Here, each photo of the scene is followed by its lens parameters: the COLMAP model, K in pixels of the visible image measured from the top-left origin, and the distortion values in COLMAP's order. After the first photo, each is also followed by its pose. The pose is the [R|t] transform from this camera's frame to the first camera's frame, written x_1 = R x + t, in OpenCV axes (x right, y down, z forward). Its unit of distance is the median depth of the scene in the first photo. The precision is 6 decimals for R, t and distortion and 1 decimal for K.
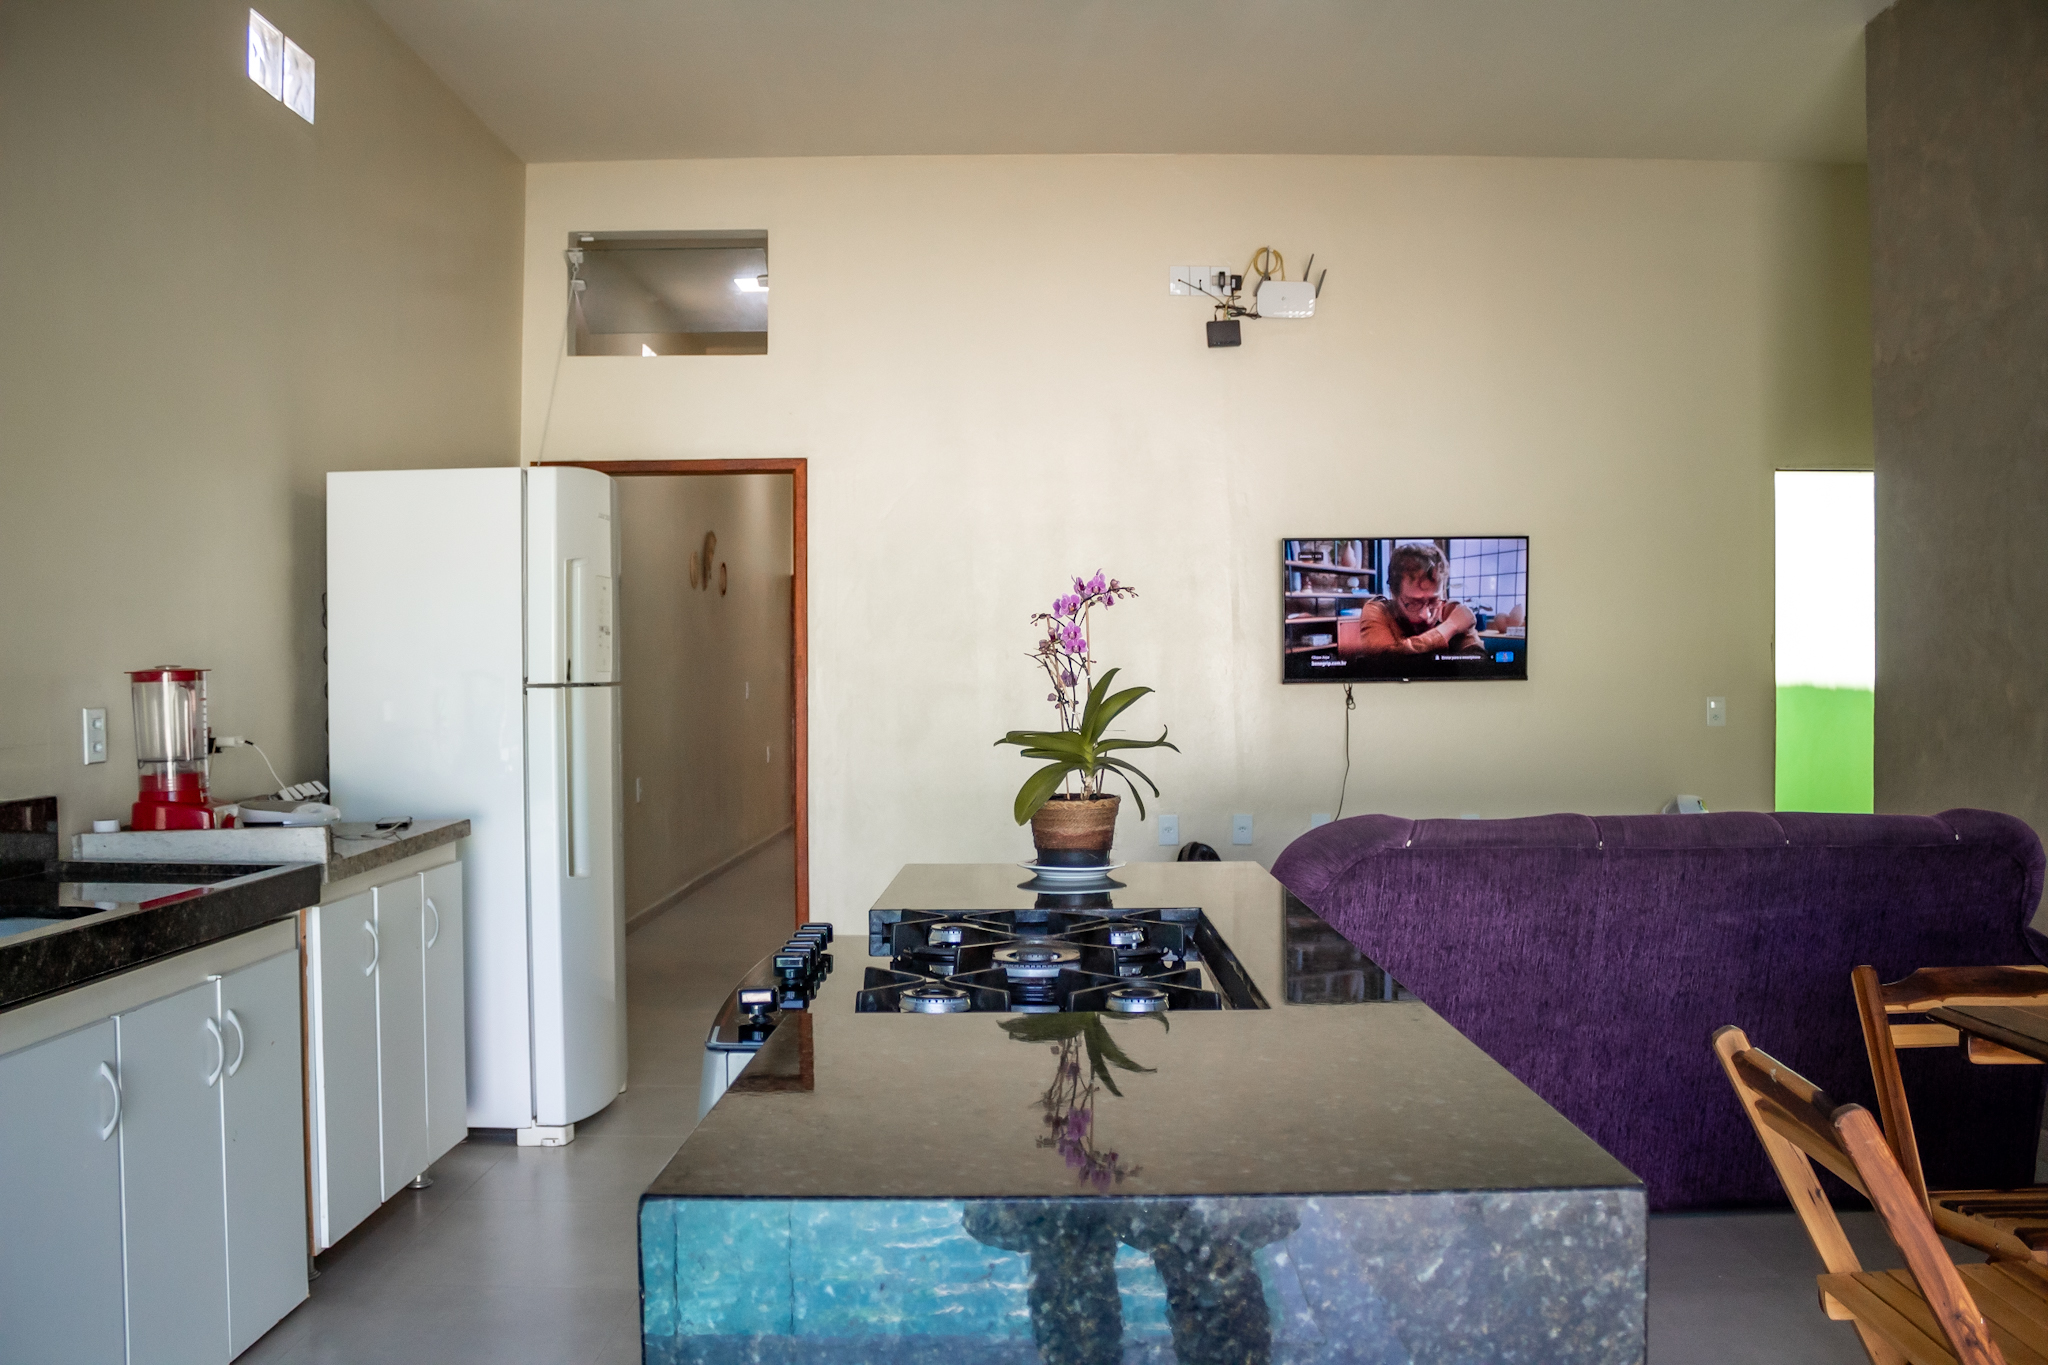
lens RADIAL K [[1752.9, 0, 1024.0], [0, 1752.9, 682.5], [0, 0, 1]] dist [-0.160476, 0.158428]
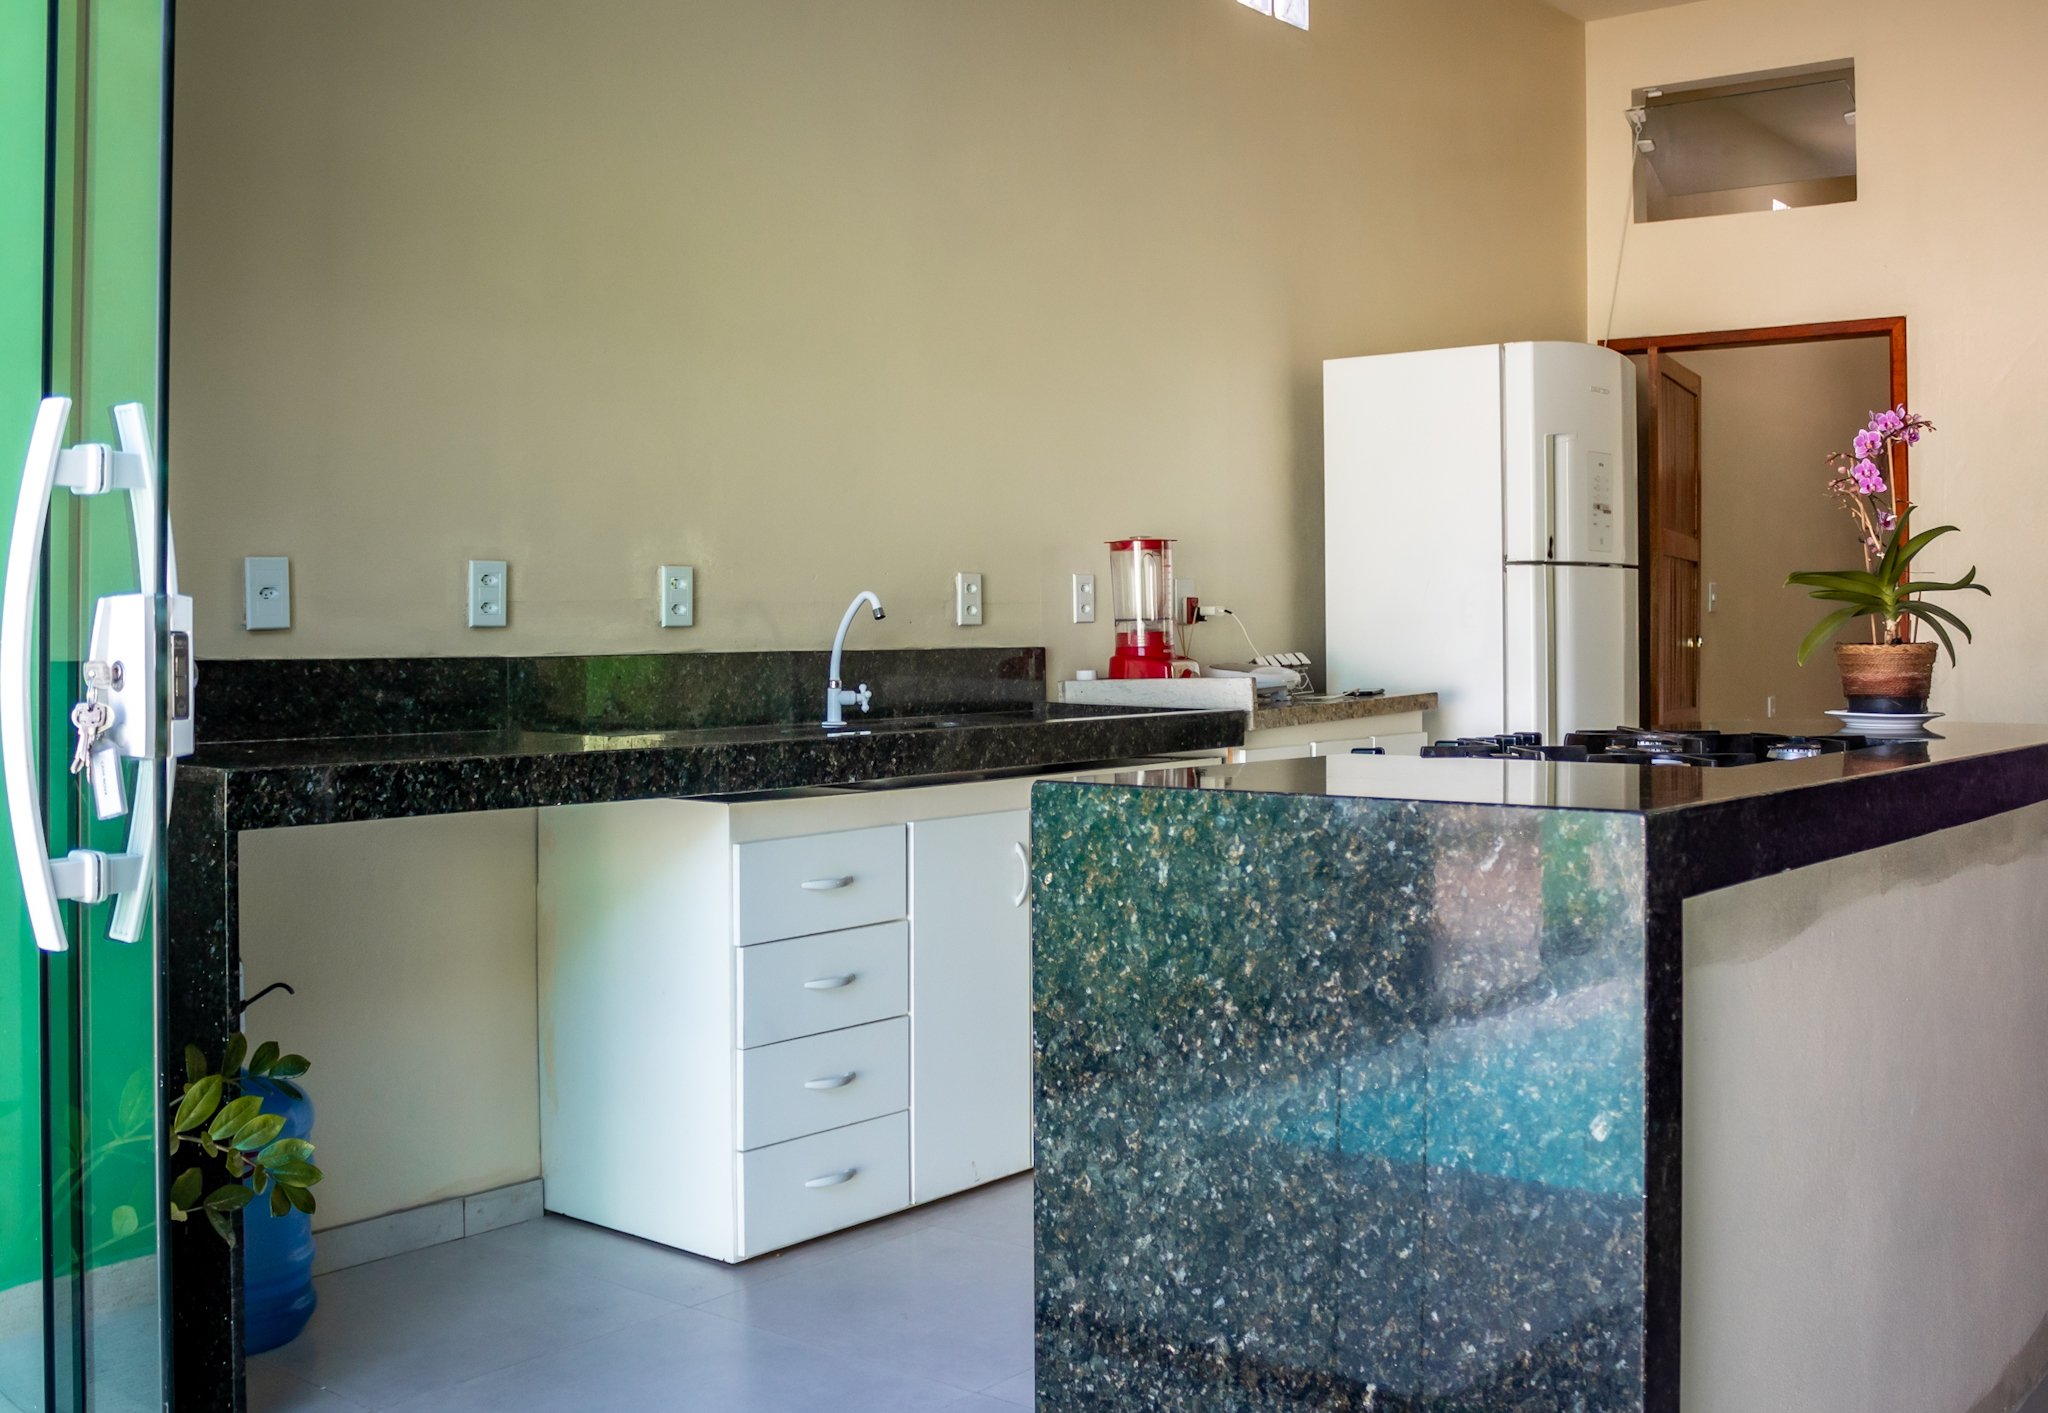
lens RADIAL K [[2274.8, 0, 1021.8], [0, 2274.8, 584.7], [0, 0, 1]] dist [-0.111786, 0.004791]
pose [[0.778852, -0.009351, -0.627138, 0.392675], [-0.008311, 0.999647, -0.025227, 0.062536], [0.627153, 0.024860, 0.778499, -0.231056]]
